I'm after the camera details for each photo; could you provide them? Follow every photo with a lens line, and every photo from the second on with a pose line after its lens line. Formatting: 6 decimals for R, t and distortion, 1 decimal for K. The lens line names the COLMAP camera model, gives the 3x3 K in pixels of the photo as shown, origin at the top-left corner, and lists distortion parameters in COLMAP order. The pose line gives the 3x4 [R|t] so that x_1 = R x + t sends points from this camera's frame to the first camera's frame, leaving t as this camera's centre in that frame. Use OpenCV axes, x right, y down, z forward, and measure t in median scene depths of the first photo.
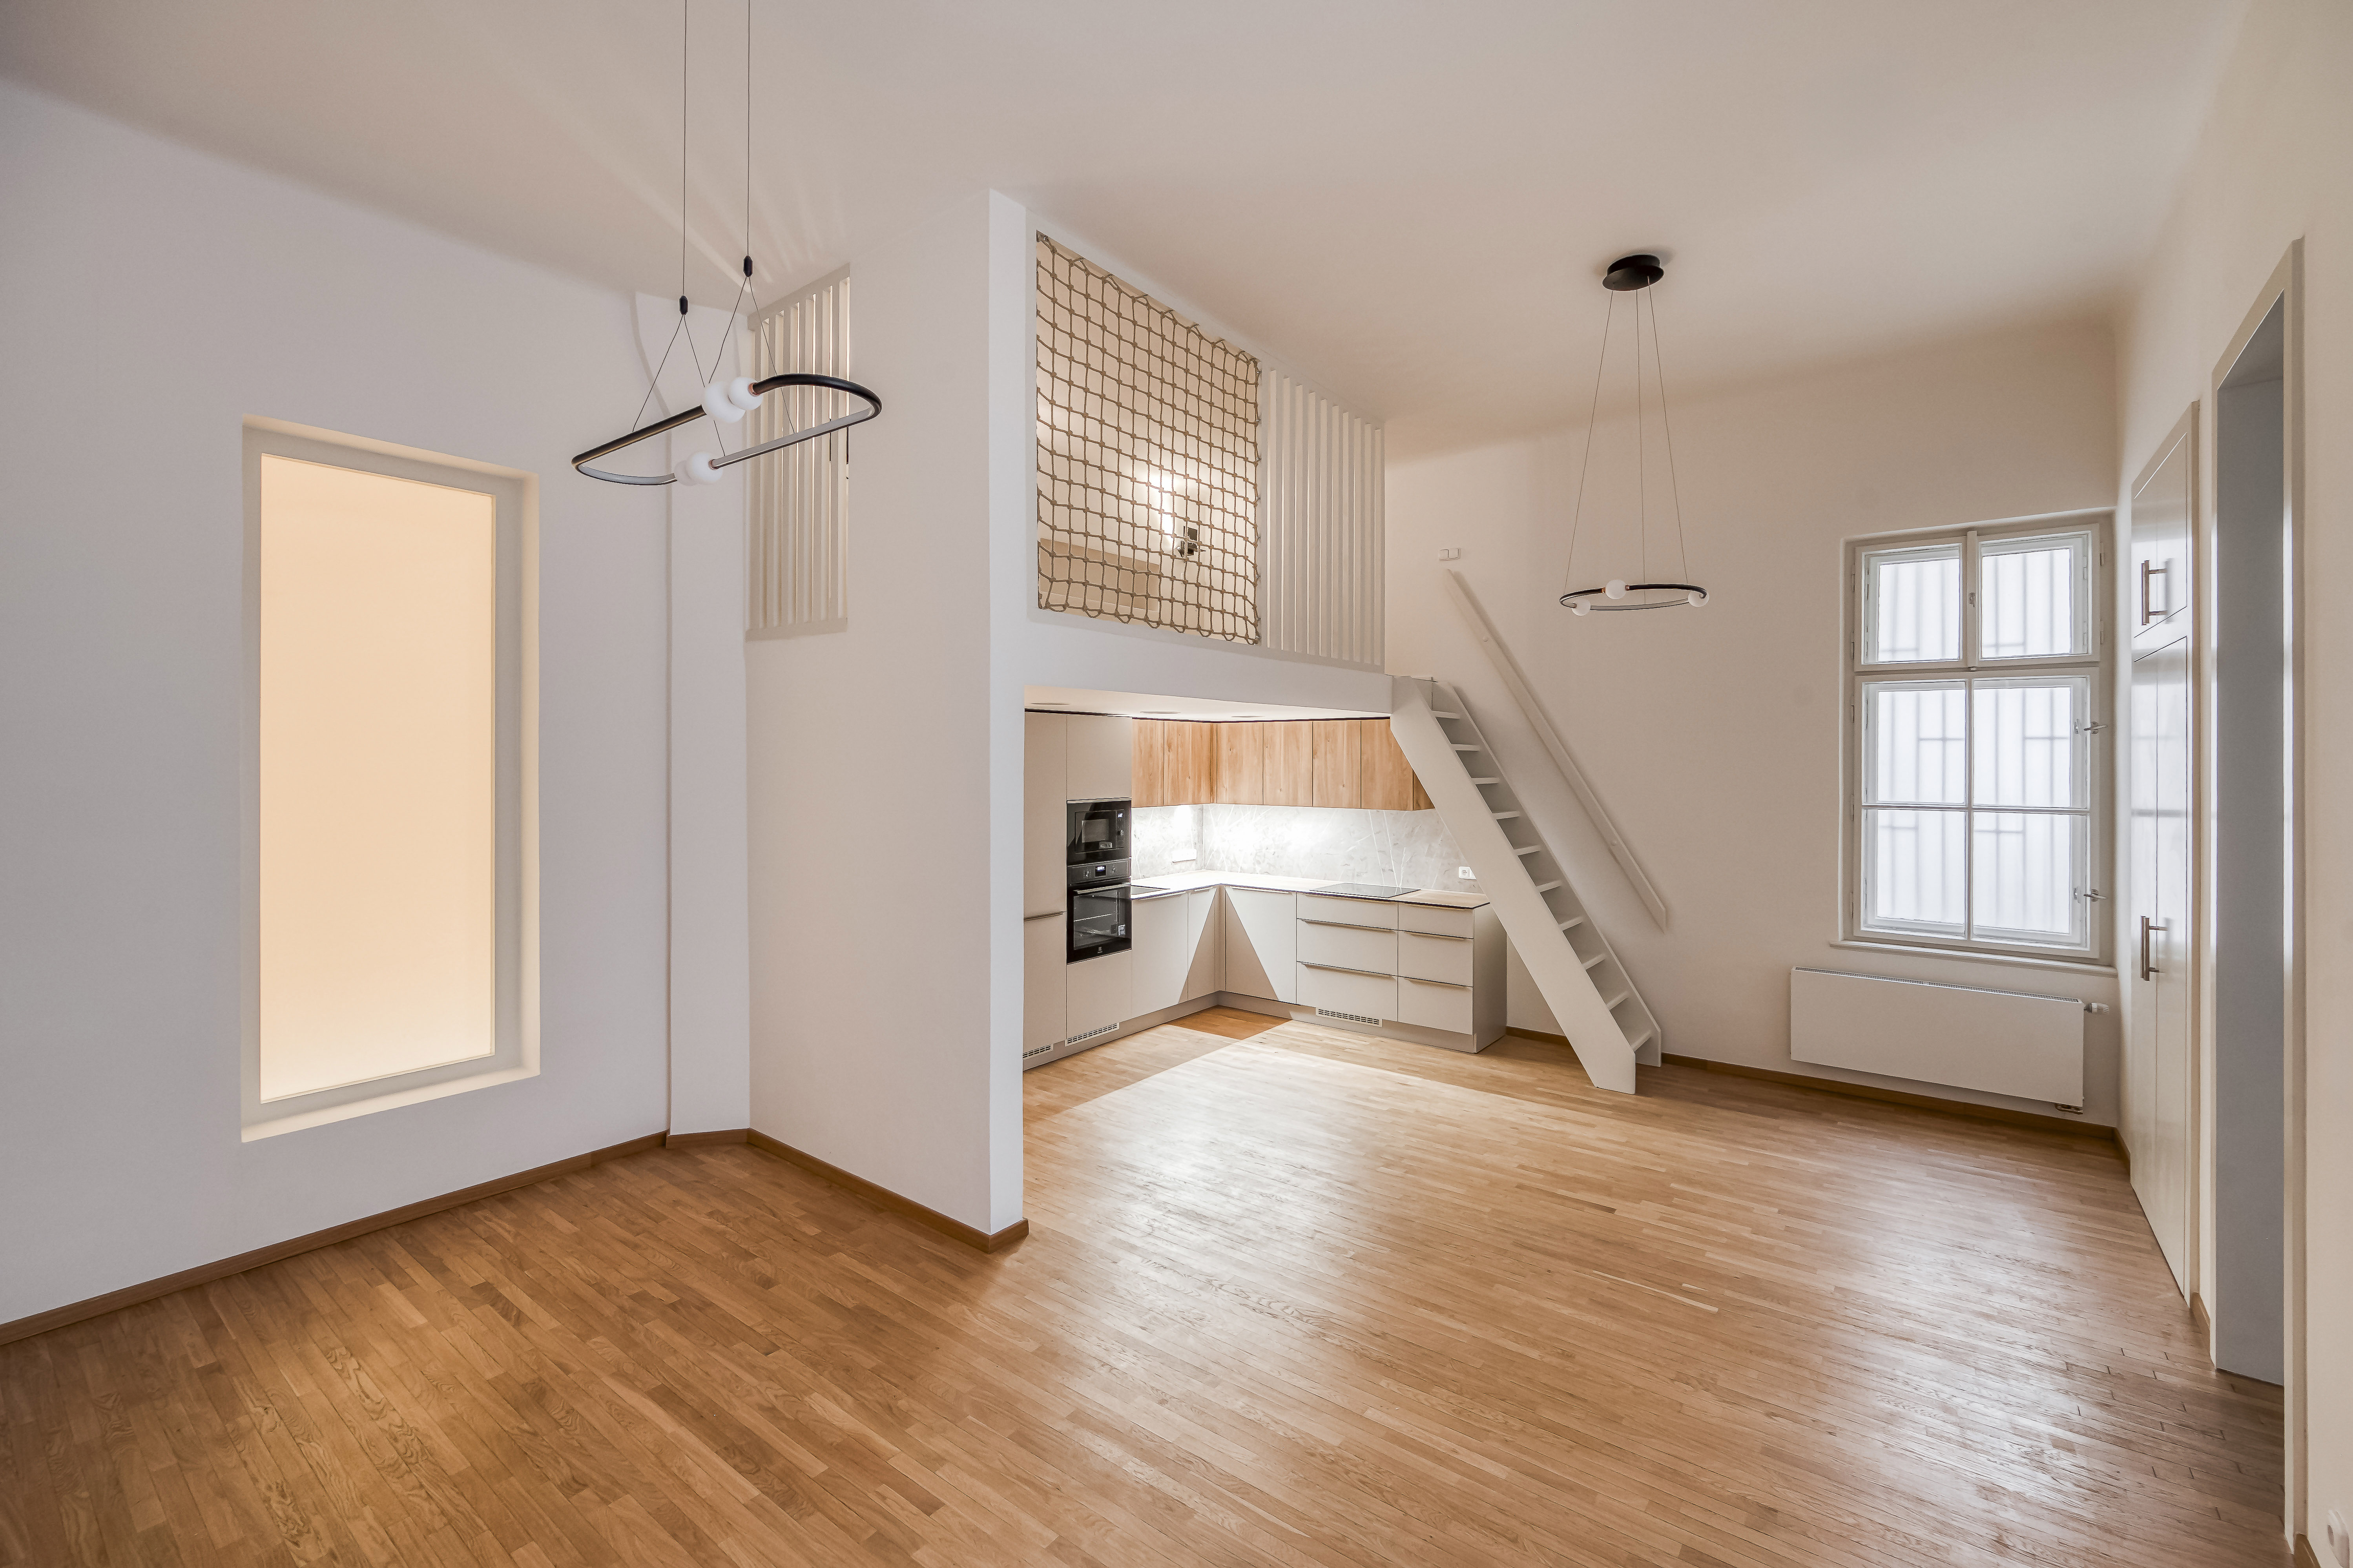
lens RADIAL K [[976.3, 0, 1198.1], [0, 976.3, 775.1], [0, 0, 1]] dist [-0.000737, 0.000014]
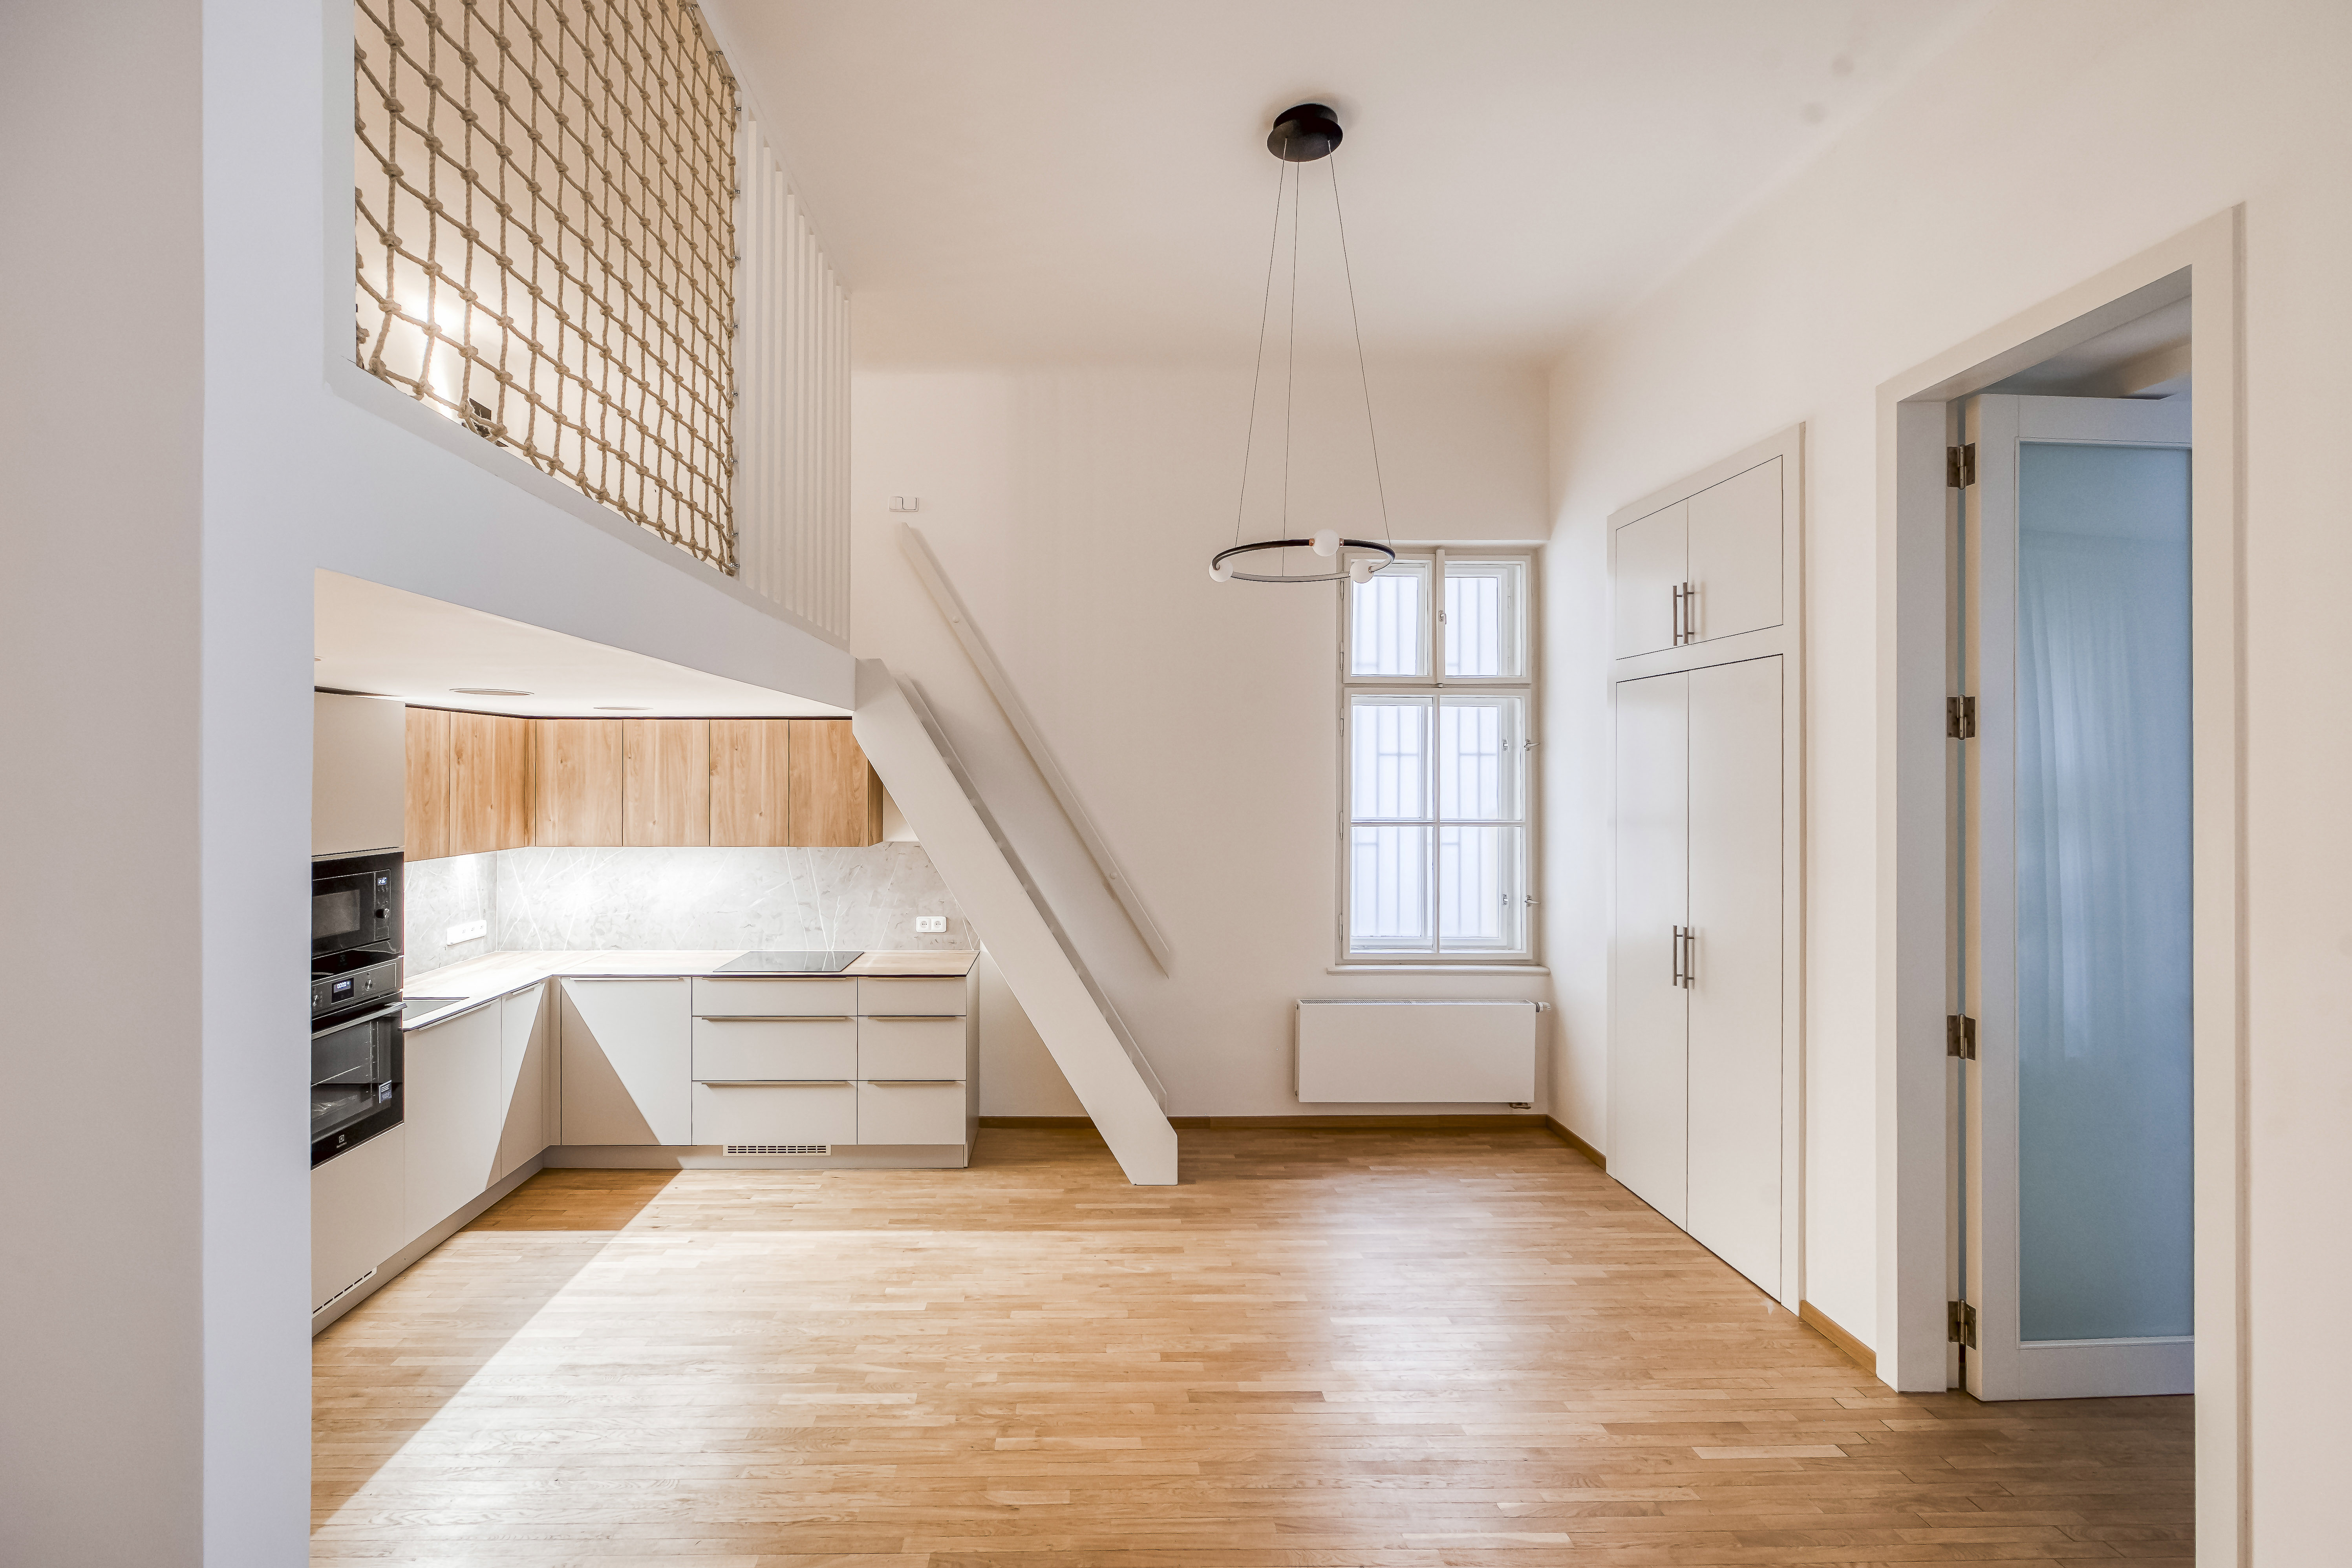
lens RADIAL K [[997.5, 0, 1087.5], [0, 997.5, 778.2], [0, 0, 1]] dist [-0.000046, 0.000009]
pose [[0.796484, -0.003980, 0.604647, -0.111412], [0.011597, 0.999895, -0.008696, -0.006831], [-0.604549, 0.013938, 0.796446, 0.350800]]
